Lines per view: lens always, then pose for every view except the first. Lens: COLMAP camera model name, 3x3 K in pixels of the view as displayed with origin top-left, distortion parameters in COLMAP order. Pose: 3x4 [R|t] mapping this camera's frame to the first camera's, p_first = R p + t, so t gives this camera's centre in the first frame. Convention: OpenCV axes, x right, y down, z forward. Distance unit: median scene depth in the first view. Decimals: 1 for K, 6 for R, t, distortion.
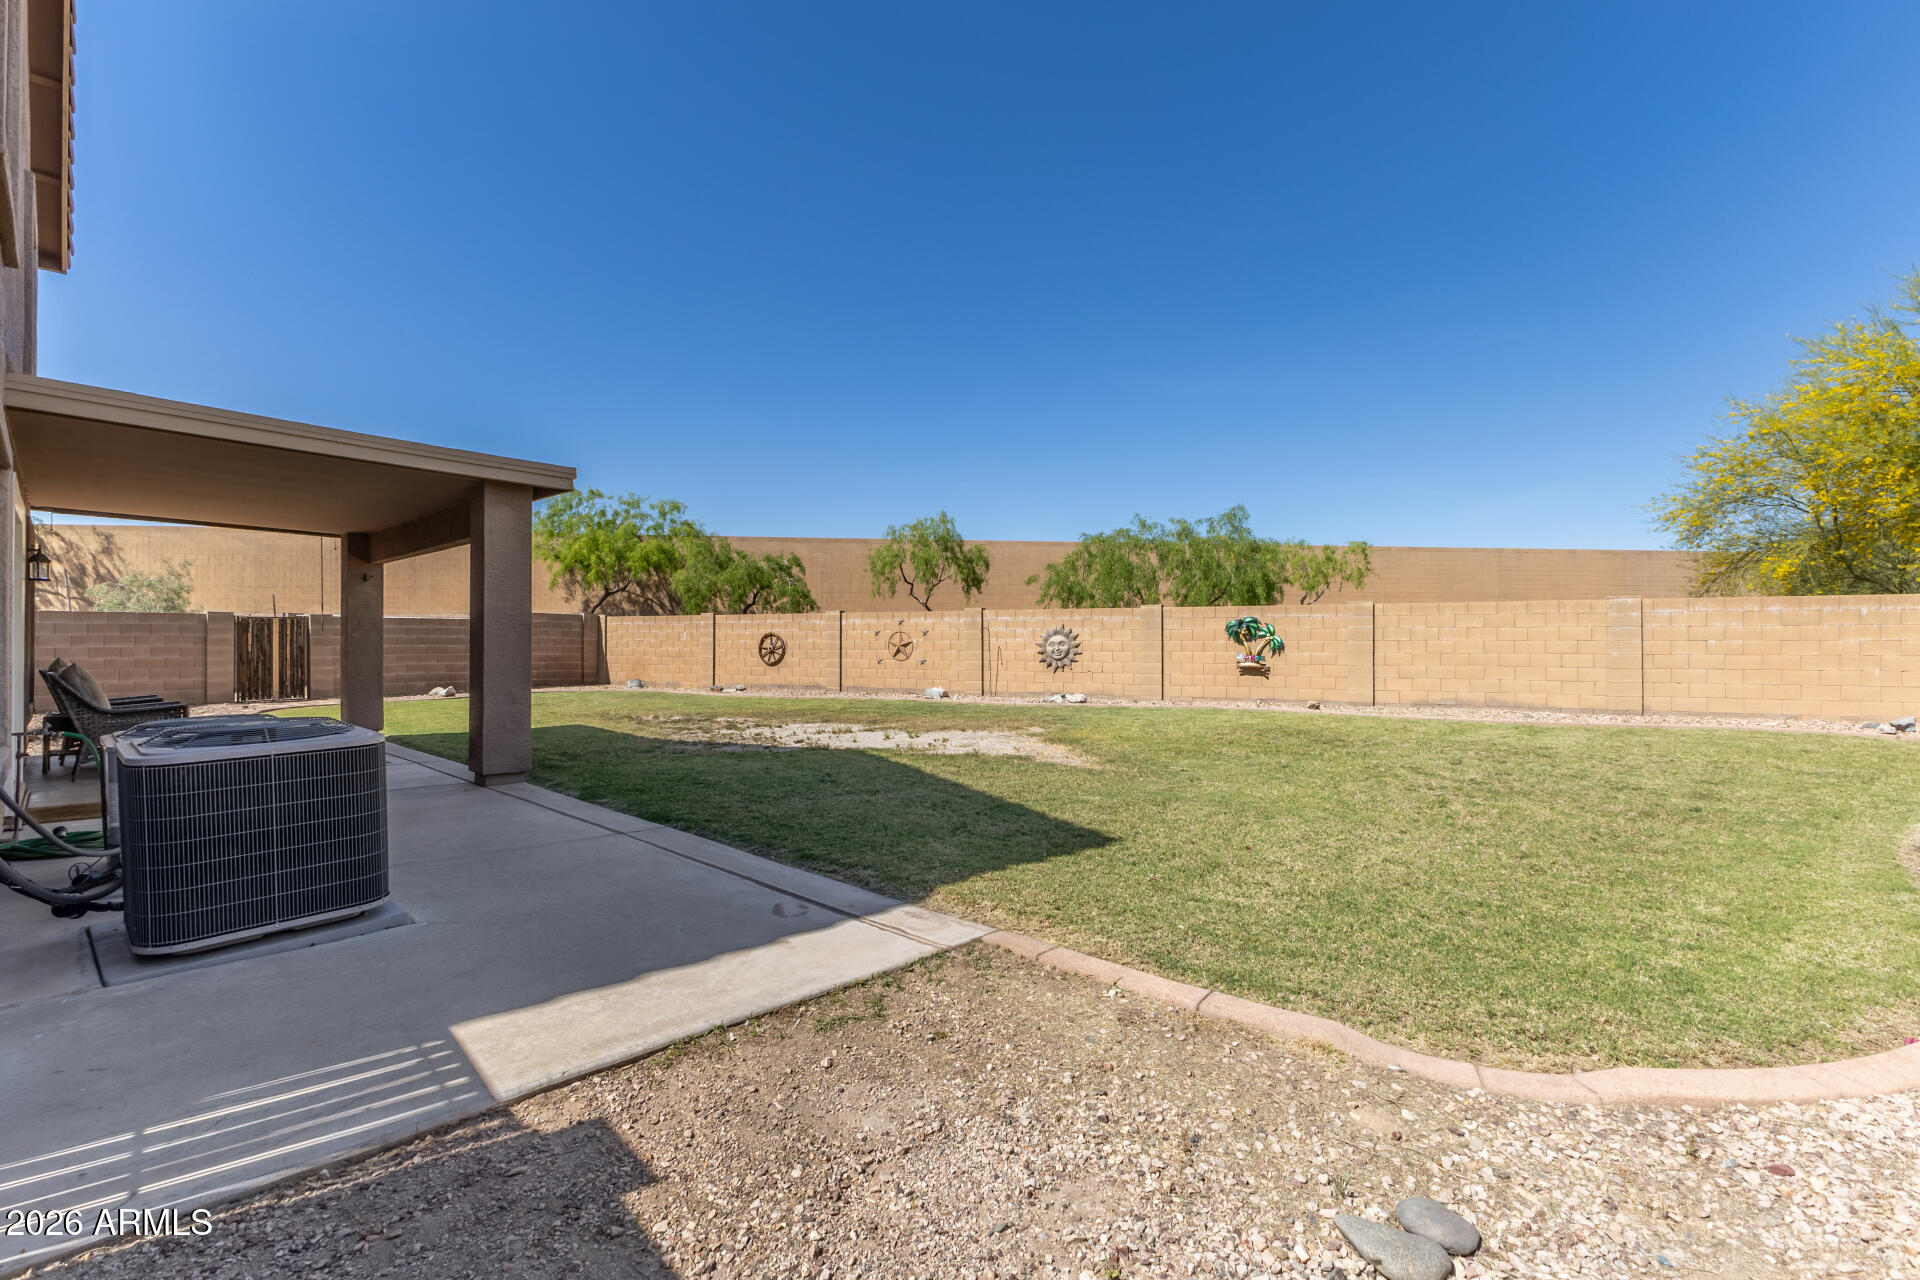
lens RADIAL K [[838.6, 0, 960.0], [0, 838.6, 640.0], [0, 0, 1]] dist [0.001584, 0.000241]
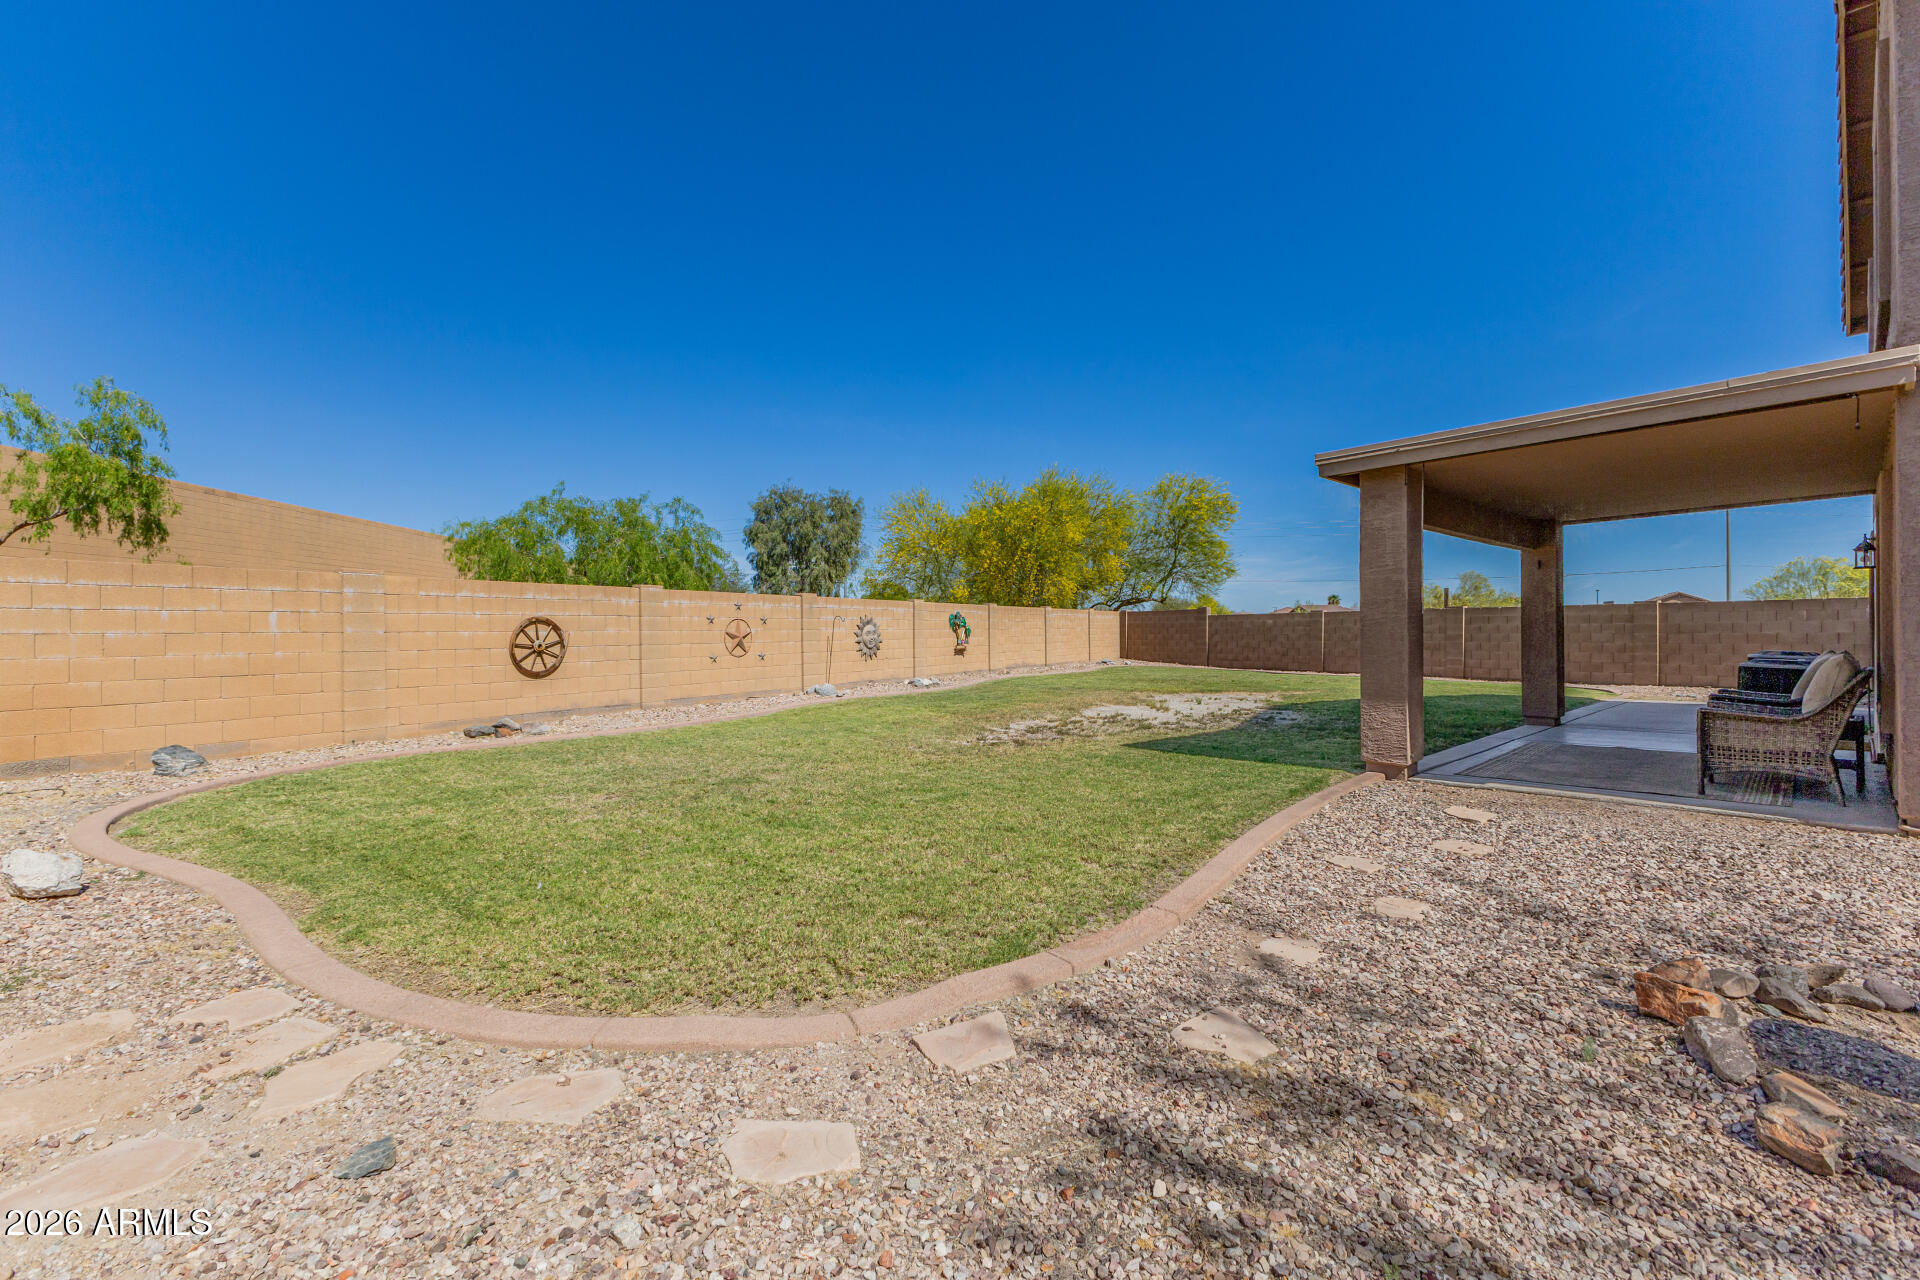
lens RADIAL K [[822.8, 0, 960.0], [0, 822.8, 640.0], [0, 0, 1]] dist [0.000676, 0.000286]
pose [[0.066328, -0.014003, 0.997700, -0.815930], [0.003196, 0.999899, 0.013822, -0.000375], [-0.997793, 0.002271, 0.066366, 0.762652]]
